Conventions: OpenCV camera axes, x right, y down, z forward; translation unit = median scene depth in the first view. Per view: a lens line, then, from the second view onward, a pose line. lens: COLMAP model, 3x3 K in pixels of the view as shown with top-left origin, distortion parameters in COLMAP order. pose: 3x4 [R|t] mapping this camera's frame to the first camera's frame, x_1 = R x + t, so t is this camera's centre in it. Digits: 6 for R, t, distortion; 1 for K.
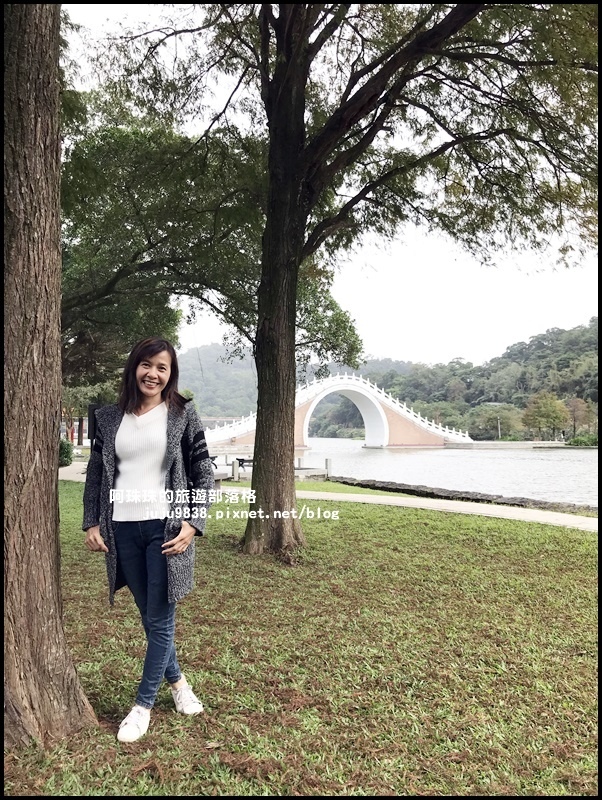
lens RADIAL K [[654.0, 0, 301.0], [0, 654.0, 400.0], [0, 0, 1]] dist [0.031066, -0.005005]
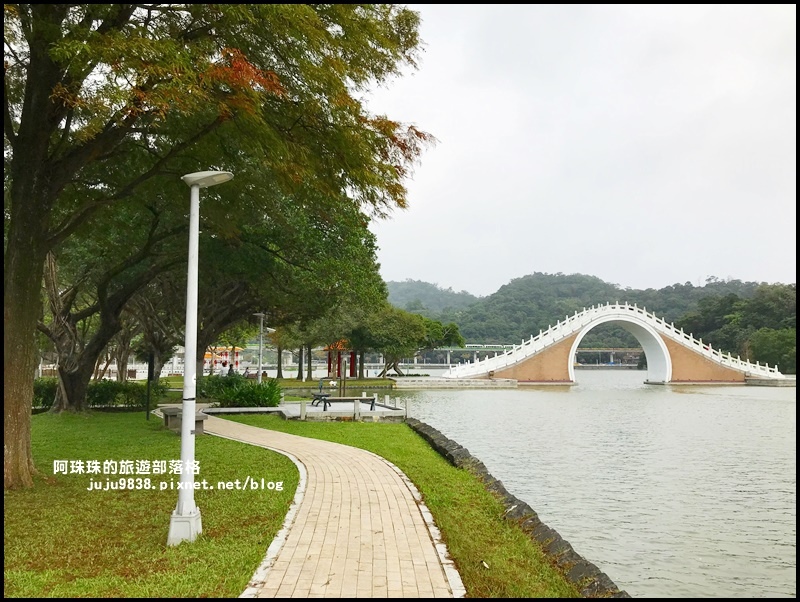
lens RADIAL K [[654.0, 0, 393.7], [0, 654.0, 298.1], [0, 0, 1]] dist [0.031066, -0.005005]
pose [[0.933979, -0.034224, -0.355685, 0.347353], [0.016728, 0.998499, -0.052152, -0.013090], [0.356936, 0.042759, 0.933150, 0.045062]]
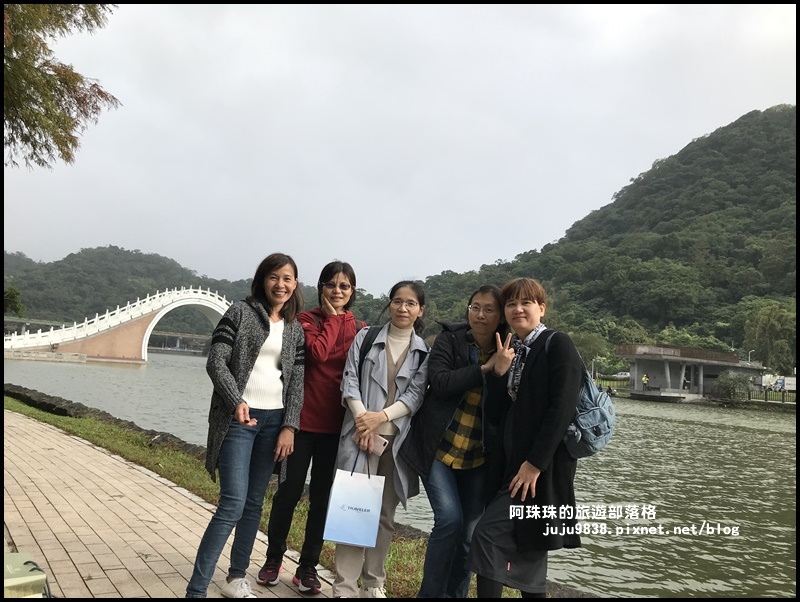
lens RADIAL K [[656.4, 0, 391.1], [0, 656.4, 290.5], [0, 0, 1]] dist [0.014738, -0.001528]
pose [[0.960693, 0.105440, 0.256809, 0.305710], [-0.091681, 0.993664, -0.065008, 0.001138], [-0.262036, 0.038909, 0.964273, -0.029056]]
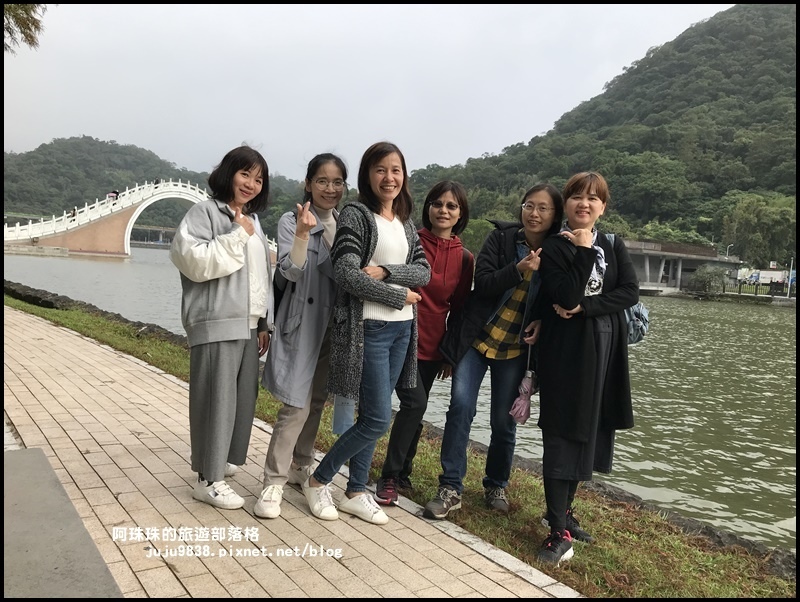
lens RADIAL K [[656.0, 0, 392.6], [0, 656.0, 293.5], [0, 0, 1]] dist [0.023787, -0.010545]
pose [[0.953746, 0.060991, 0.294361, 0.307614], [-0.093164, 0.990960, 0.096532, 0.000587], [-0.285813, -0.119491, 0.950807, -0.040704]]
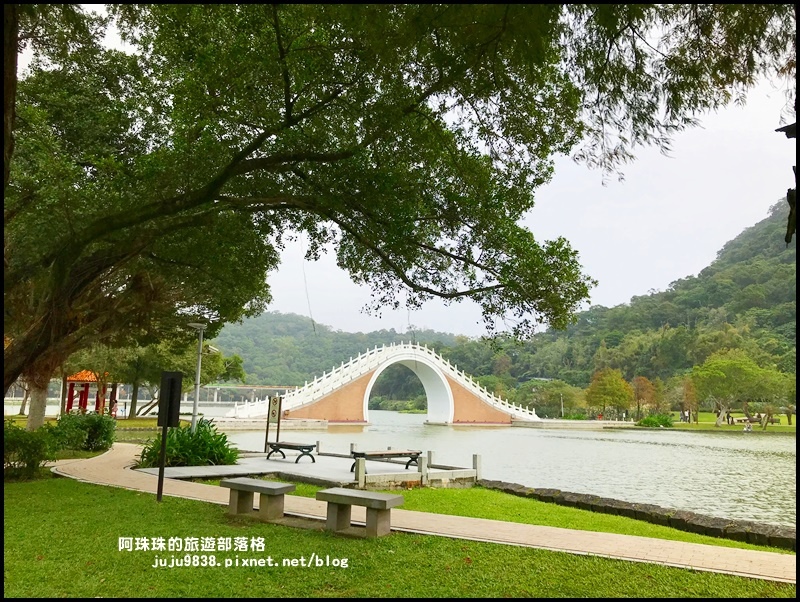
lens RADIAL K [[654.0, 0, 393.7], [0, 654.0, 298.1], [0, 0, 1]] dist [0.031066, -0.005005]
pose [[0.996019, 0.036991, 0.081103, -0.109376], [-0.027872, 0.993450, -0.110812, 0.000039], [-0.084671, 0.108110, 0.990527, 0.240629]]
